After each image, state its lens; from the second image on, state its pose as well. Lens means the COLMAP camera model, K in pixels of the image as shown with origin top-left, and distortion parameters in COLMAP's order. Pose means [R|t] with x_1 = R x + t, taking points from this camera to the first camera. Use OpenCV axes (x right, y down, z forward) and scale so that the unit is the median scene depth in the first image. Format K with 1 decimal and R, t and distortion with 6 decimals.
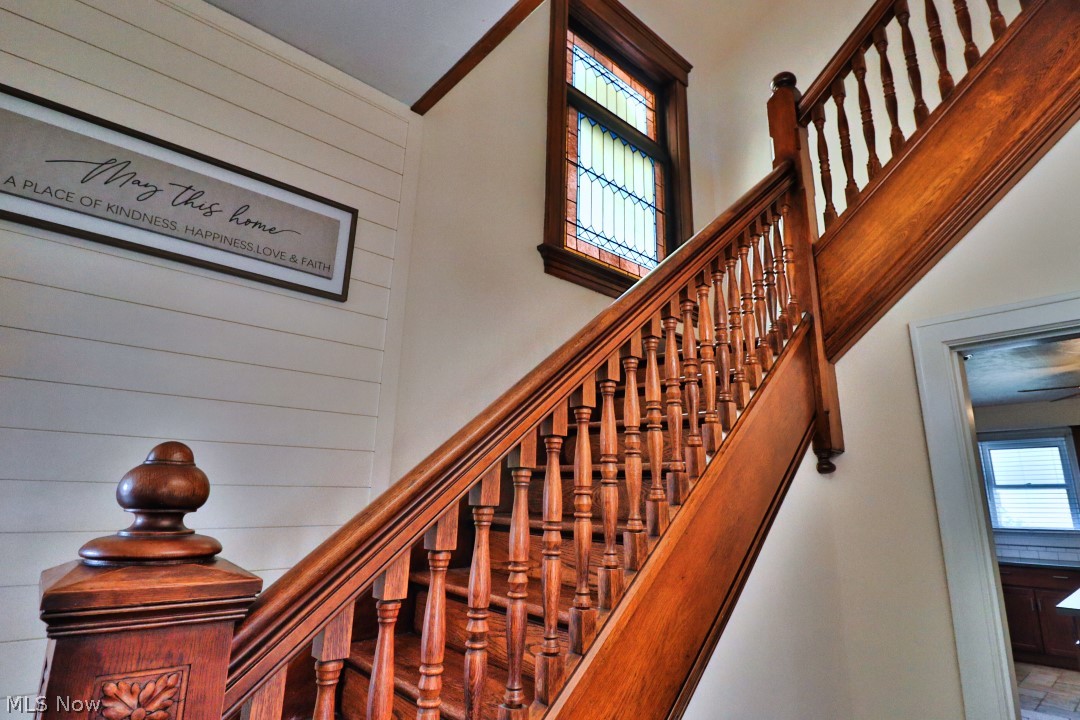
lens RADIAL K [[558.1, 0, 545.7], [0, 558.1, 343.1], [0, 0, 1]] dist [-0.002706, -0.009496]
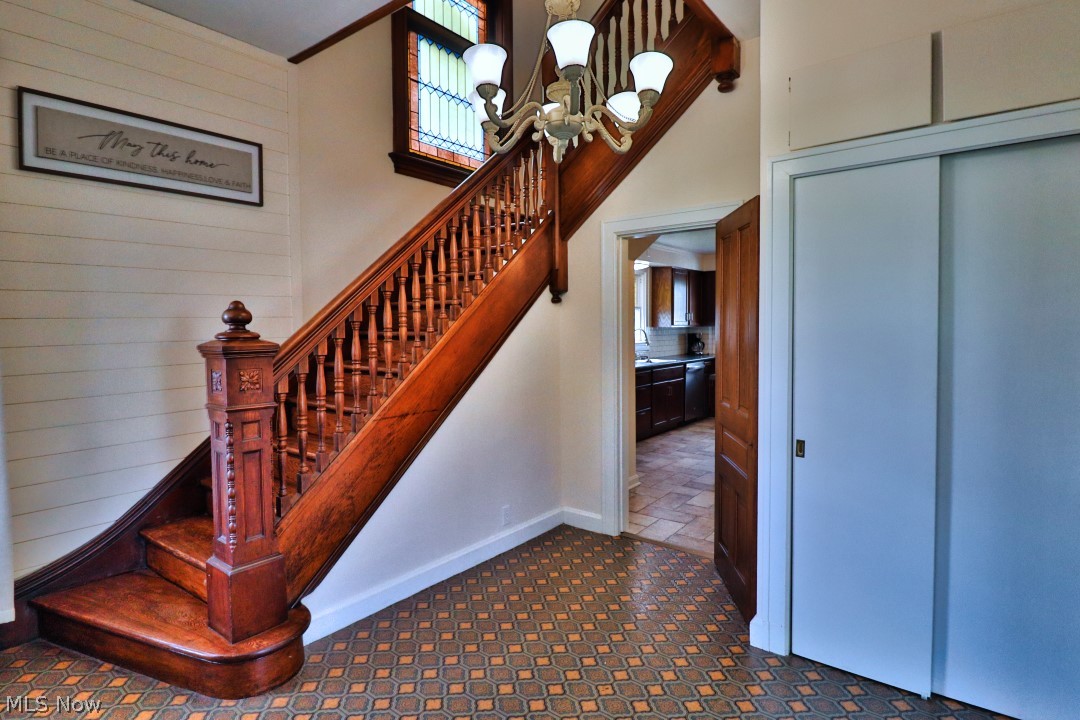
lens RADIAL K [[558.1, 0, 544.2], [0, 558.1, 349.6], [0, 0, 1]] dist [-0.002706, -0.009496]
pose [[0.982430, -0.037868, 0.182748, 0.158648], [-0.020014, 0.952175, 0.304897, -0.223064], [-0.185554, -0.303197, 0.934688, -0.936246]]
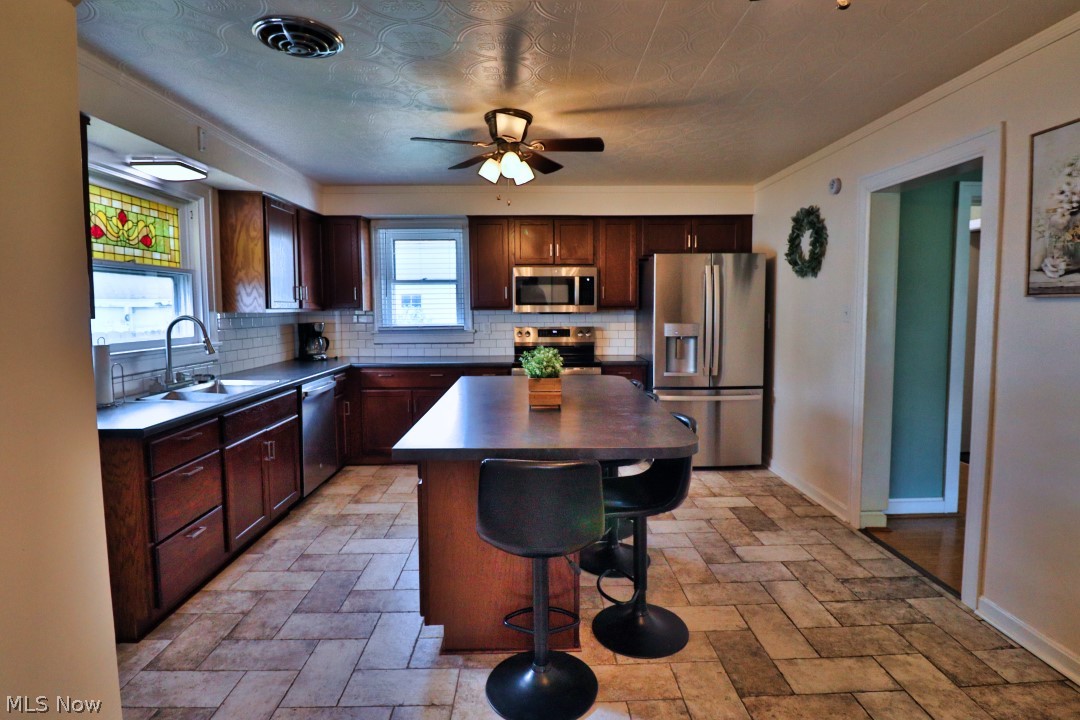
lens RADIAL K [[558.1, 0, 551.7], [0, 558.1, 342.8], [0, 0, 1]] dist [-0.002706, -0.009496]
pose [[0.632788, -0.073346, 0.770843, 0.987538], [-0.187289, 0.951447, 0.244277, 0.311720], [-0.751334, -0.298946, 0.588328, 0.924224]]
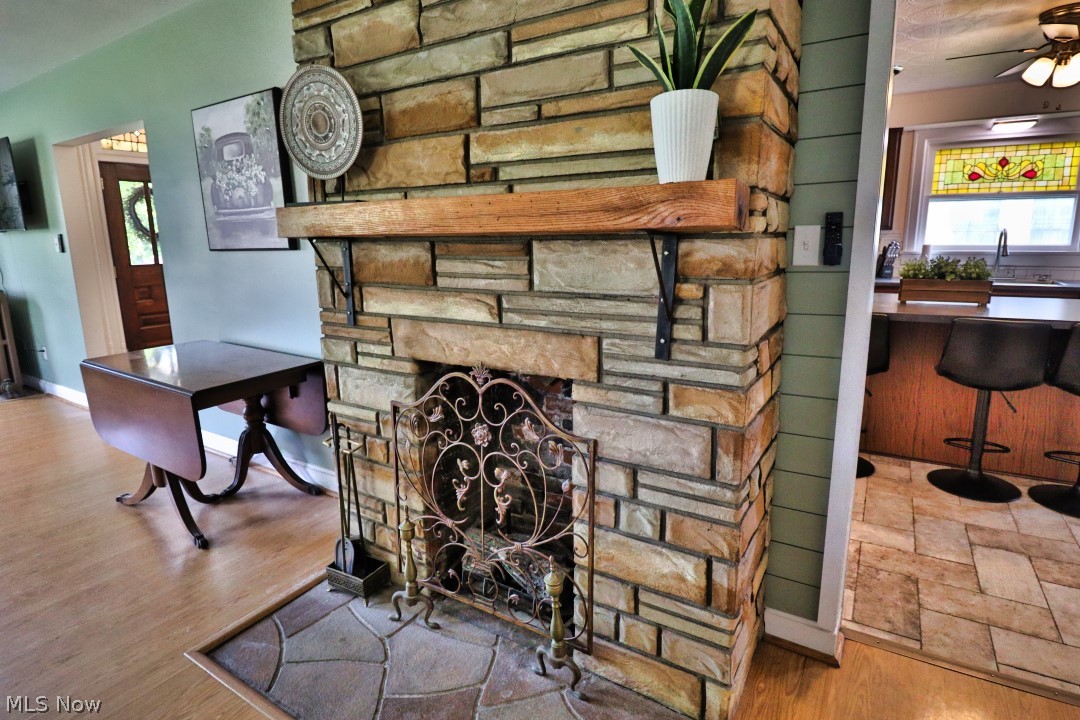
lens RADIAL K [[558.1, 0, 544.8], [0, 558.1, 351.0], [0, 0, 1]] dist [-0.002706, -0.009496]
pose [[0.288111, 0.167307, -0.942868, 3.638695], [0.273769, 0.929132, 0.248525, 0.189671], [0.917629, -0.329731, 0.221889, 0.146854]]
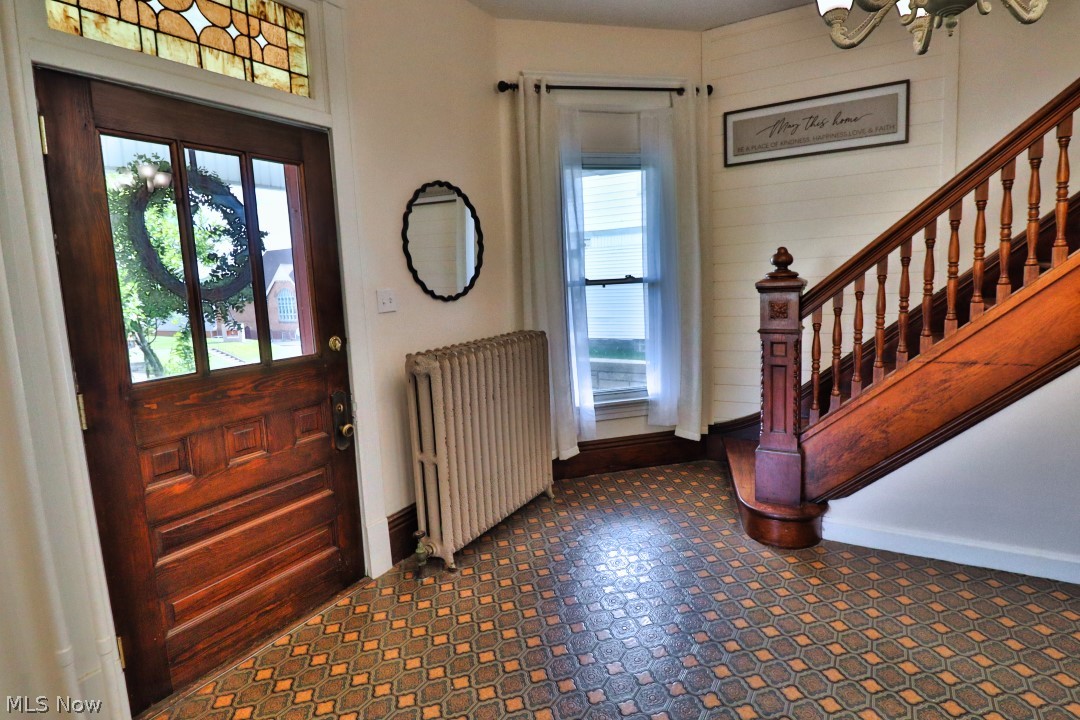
lens RADIAL K [[558.1, 0, 550.1], [0, 558.1, 349.9], [0, 0, 1]] dist [-0.002706, -0.009496]
pose [[0.315206, 0.087935, -0.944941, 1.077711], [0.300407, 0.935252, 0.187240, -0.150343], [0.900223, -0.342886, 0.268380, -0.717543]]
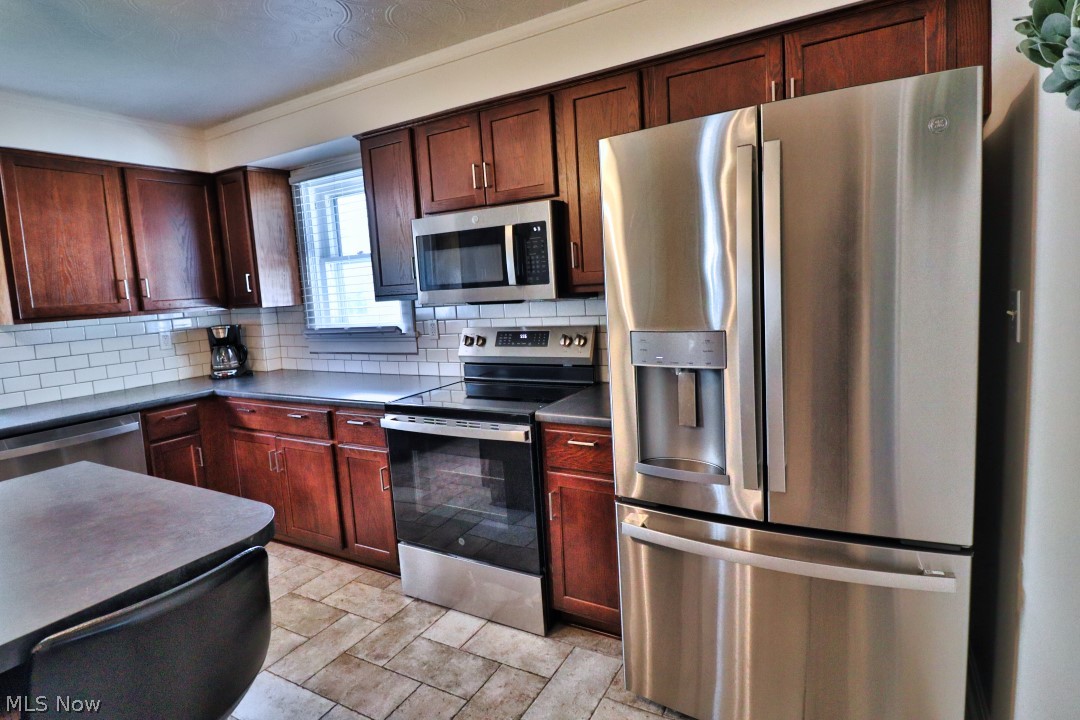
lens RADIAL K [[558.1, 0, 536.4], [0, 558.1, 352.5], [0, 0, 1]] dist [-0.002706, -0.009496]
pose [[0.939517, -0.113841, 0.323030, 2.898824], [-0.014554, 0.929024, 0.369733, 0.451623], [-0.342193, -0.352072, 0.871177, 1.314904]]
